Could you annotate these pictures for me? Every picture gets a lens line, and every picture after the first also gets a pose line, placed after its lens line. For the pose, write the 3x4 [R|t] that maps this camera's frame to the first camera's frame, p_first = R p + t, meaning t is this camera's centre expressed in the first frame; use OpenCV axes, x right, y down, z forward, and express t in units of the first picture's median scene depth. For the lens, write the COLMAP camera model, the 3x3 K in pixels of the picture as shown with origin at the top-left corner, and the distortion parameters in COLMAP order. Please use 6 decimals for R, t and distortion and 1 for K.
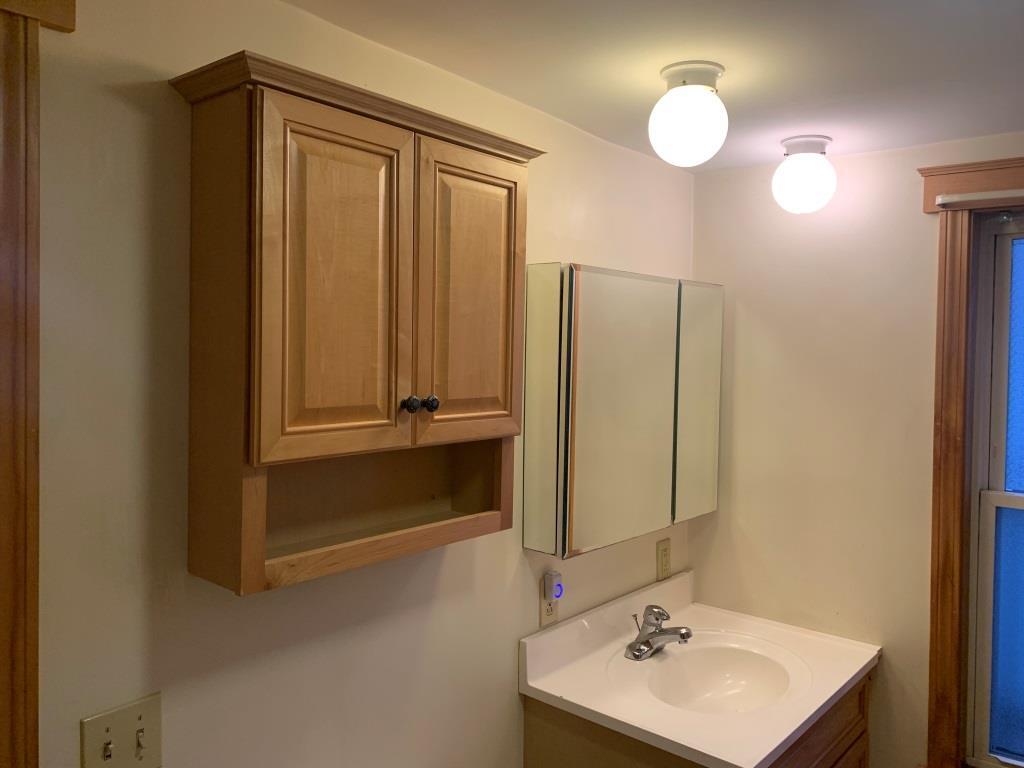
lens RADIAL K [[783.3, 0, 508.3], [0, 783.3, 381.3], [0, 0, 1]] dist [0.012155, 0.003864]
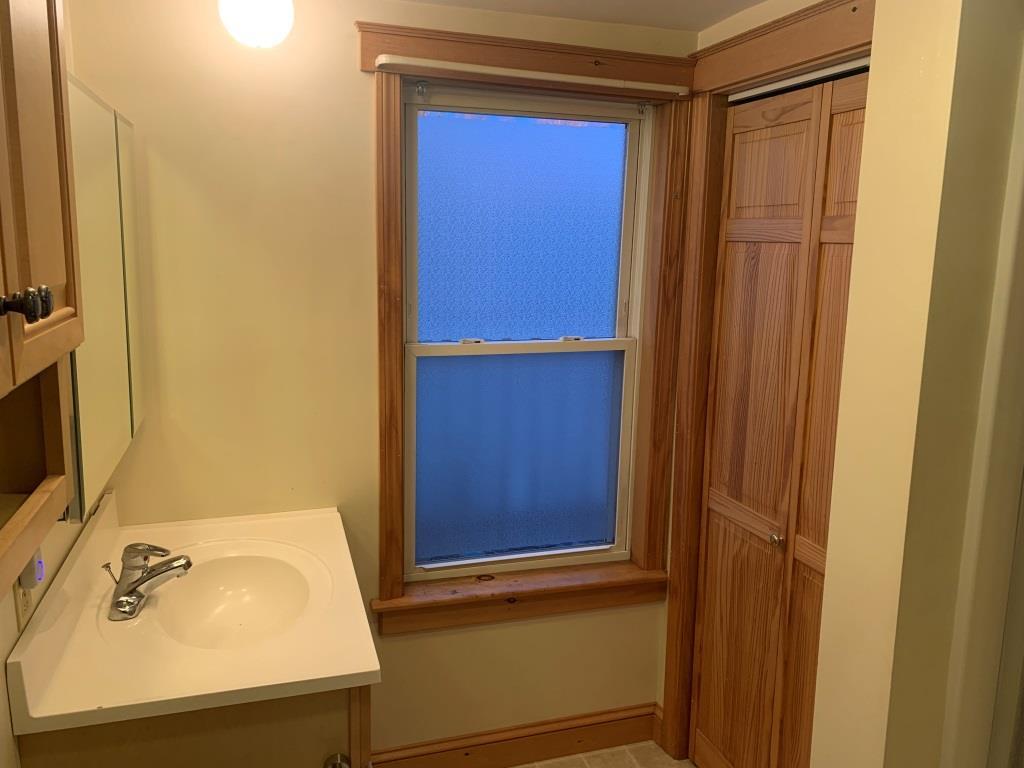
lens RADIAL K [[783.3, 0, 509.6], [0, 783.3, 378.0], [0, 0, 1]] dist [0.012155, 0.003864]
pose [[0.532642, -0.159630, 0.831150, -0.245411], [0.019425, 0.984099, 0.176557, -0.006359], [-0.846118, -0.077897, 0.527273, 0.298838]]
